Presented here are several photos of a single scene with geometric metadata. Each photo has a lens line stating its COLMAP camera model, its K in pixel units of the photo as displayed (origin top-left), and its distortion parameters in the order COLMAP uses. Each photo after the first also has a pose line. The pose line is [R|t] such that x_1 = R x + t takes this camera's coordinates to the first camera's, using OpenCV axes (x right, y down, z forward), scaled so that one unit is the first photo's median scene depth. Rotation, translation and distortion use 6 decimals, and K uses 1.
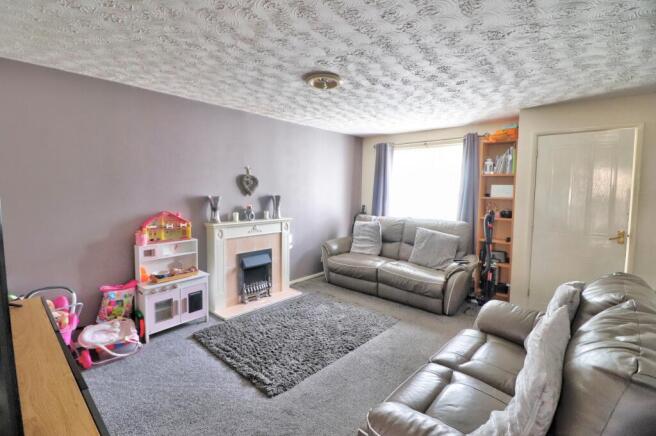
lens RADIAL K [[307.6, 0, 328.0], [0, 307.6, 218.0], [0, 0, 1]] dist [-0.001057, -0.000331]
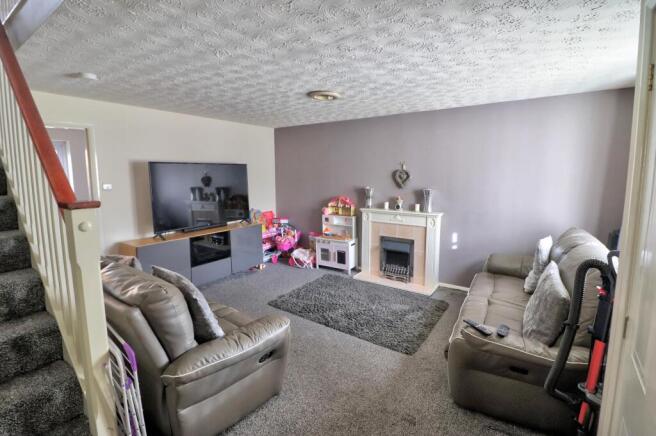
lens RADIAL K [[307.6, 0, 328.0], [0, 307.6, 218.0], [0, 0, 1]] dist [-0.001057, -0.000331]
pose [[0.103779, 0.119524, -0.987393, 0.857746], [-0.098554, 0.989103, 0.109372, -0.063512], [0.989706, 0.085961, 0.114428, 0.629415]]
